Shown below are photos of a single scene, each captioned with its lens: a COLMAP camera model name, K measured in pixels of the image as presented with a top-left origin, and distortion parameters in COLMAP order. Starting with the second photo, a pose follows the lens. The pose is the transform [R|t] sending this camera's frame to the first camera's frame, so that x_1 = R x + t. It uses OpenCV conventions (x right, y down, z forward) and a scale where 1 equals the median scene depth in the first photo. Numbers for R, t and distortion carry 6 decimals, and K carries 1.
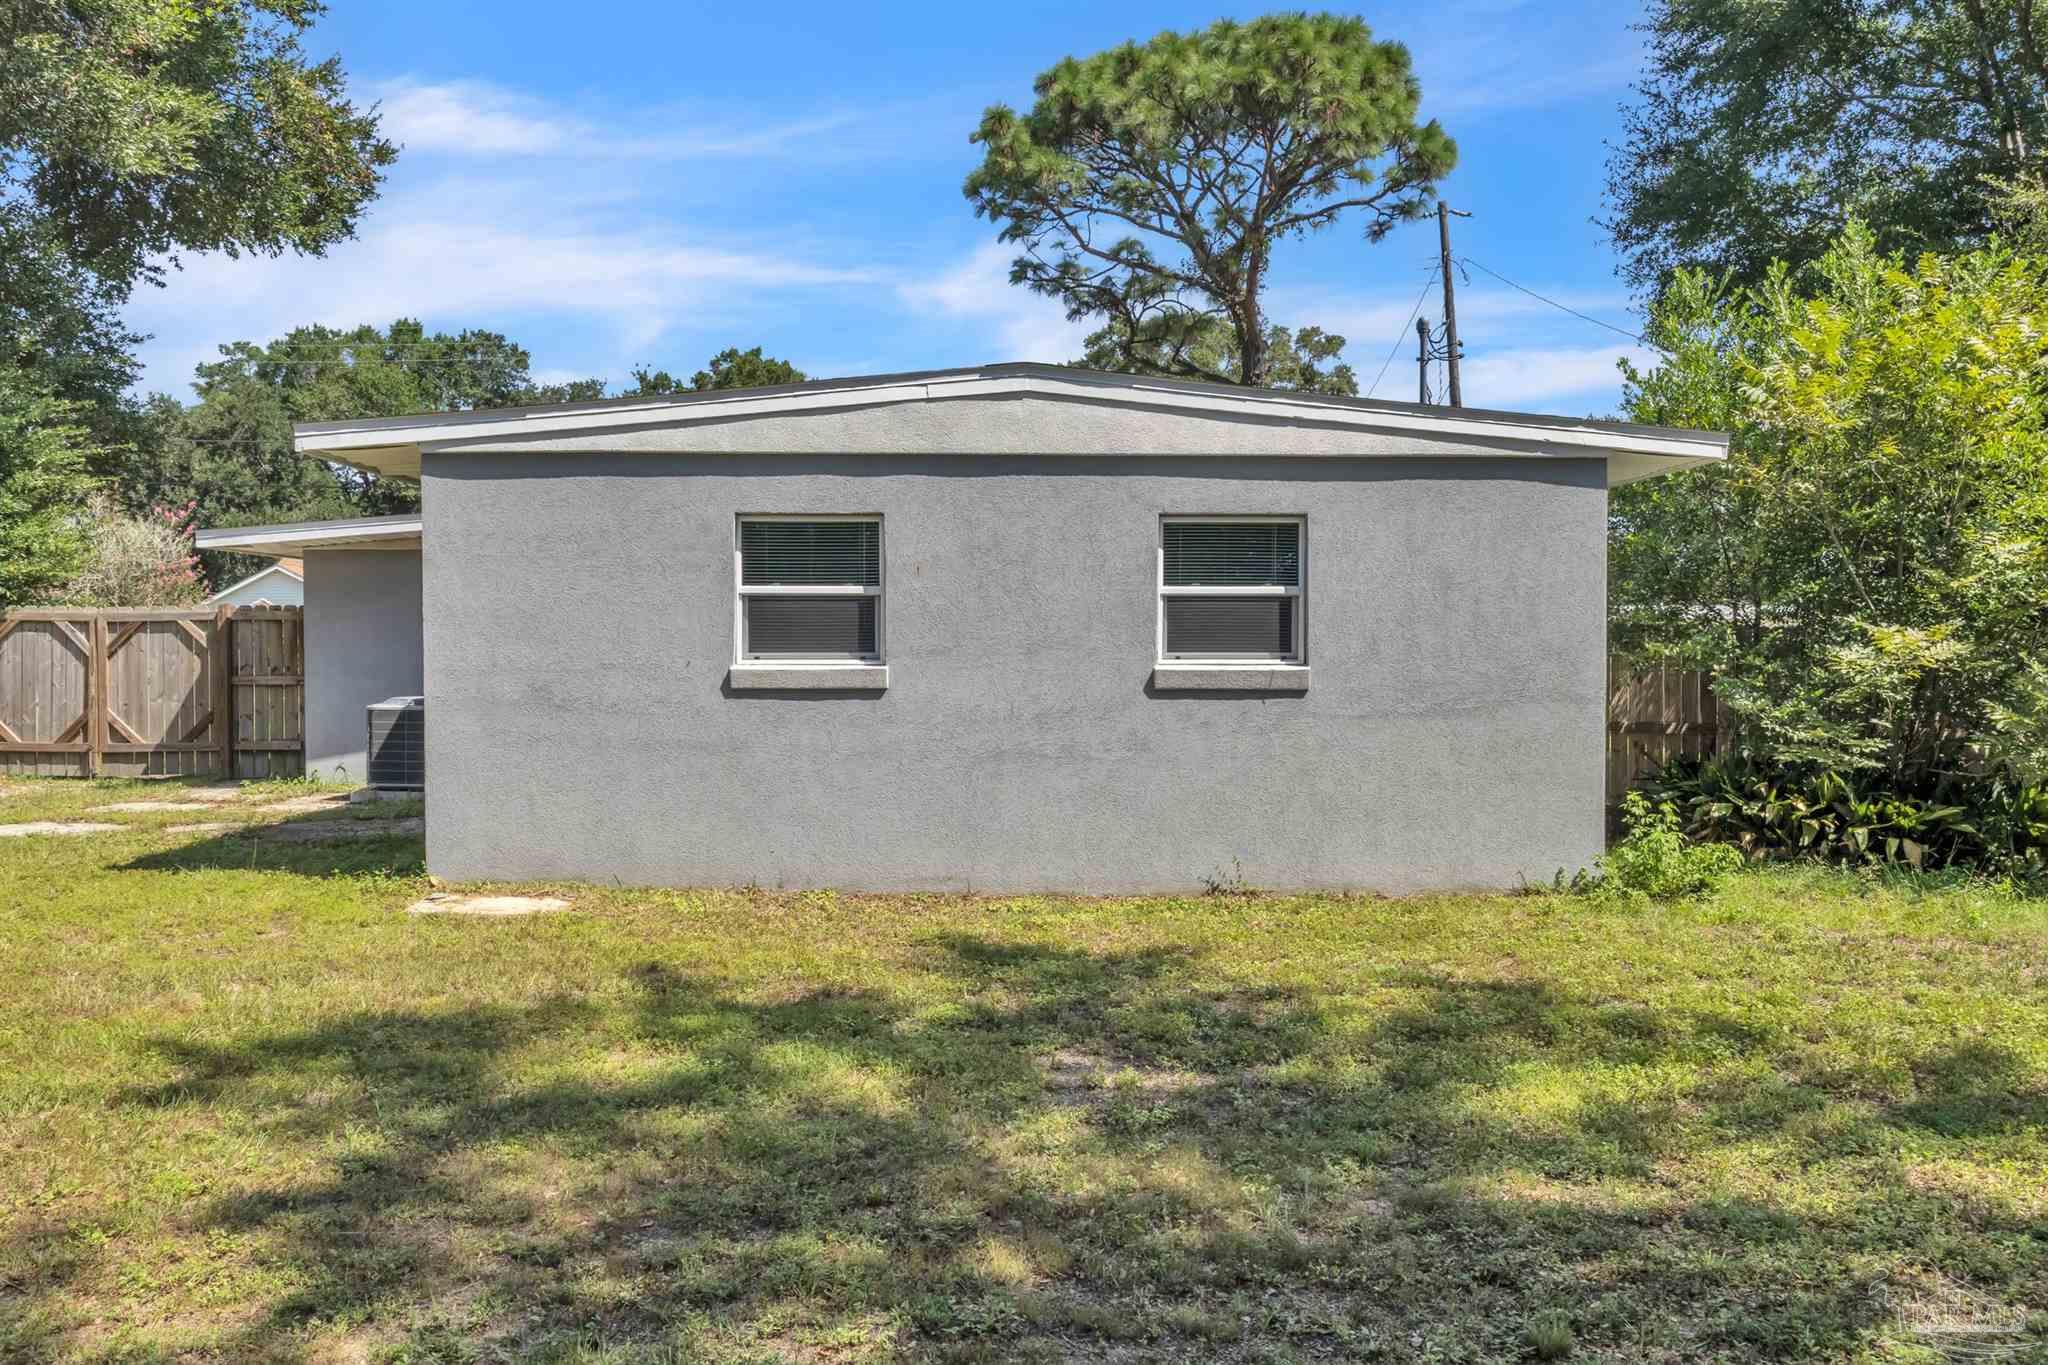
lens RADIAL K [[1588.5, 0, 1024.0], [0, 1588.5, 682.5], [0, 0, 1]] dist [-0.004055, -0.001063]
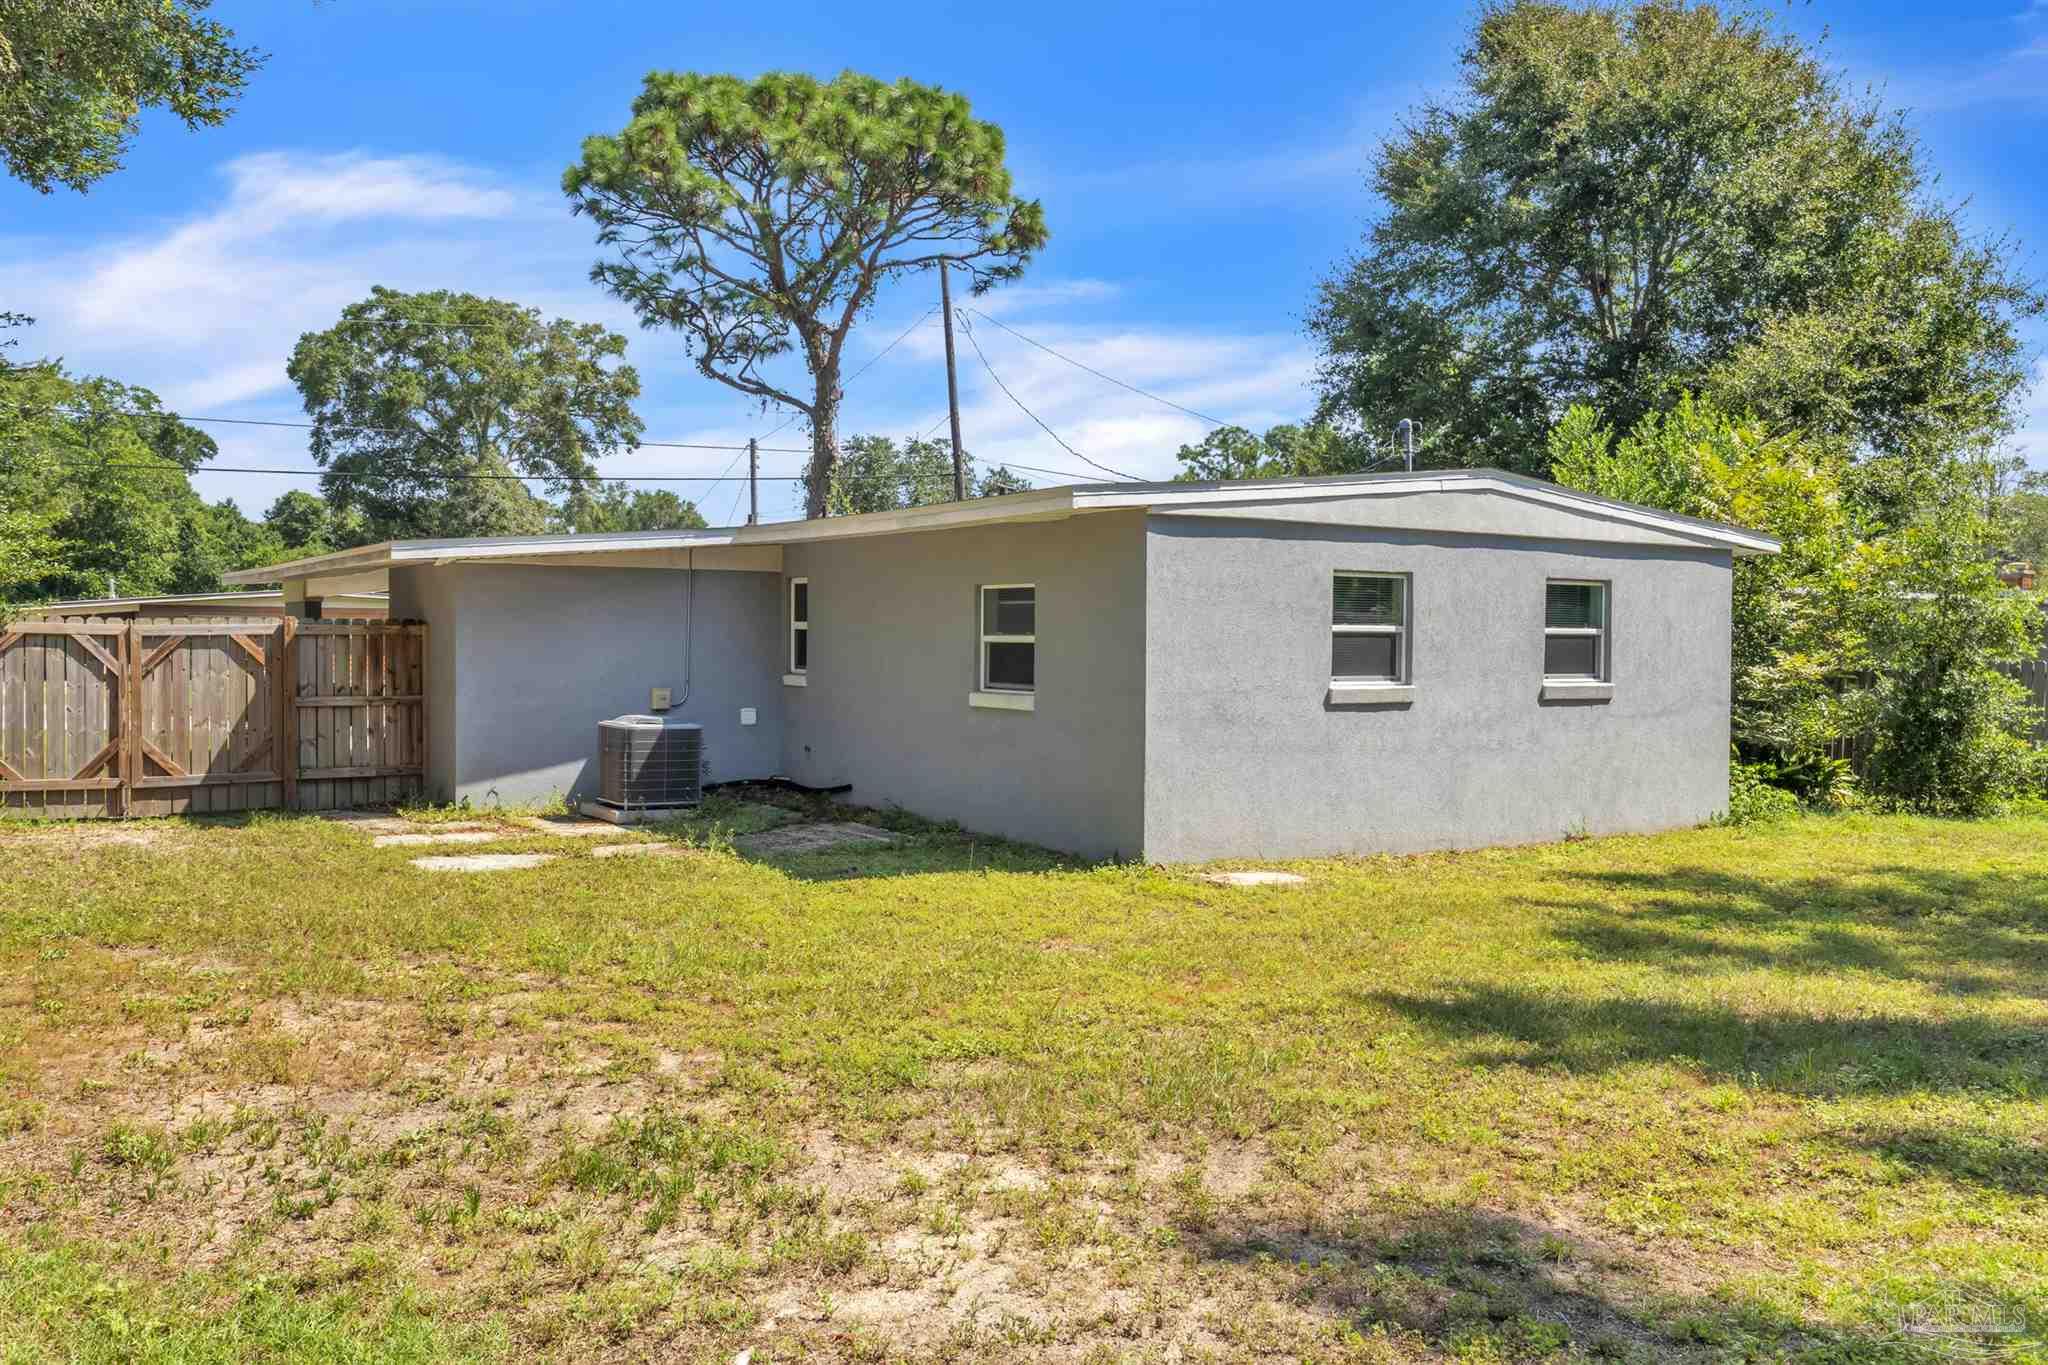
lens RADIAL K [[1637.4, 0, 1027.4], [0, 1637.4, 658.9], [0, 0, 1]] dist [0.011583, -0.013933]
pose [[0.850244, -0.001616, 0.526387, -0.675686], [0.008843, 0.999898, -0.011214, -0.012458], [-0.526315, 0.014190, 0.850171, -0.008228]]
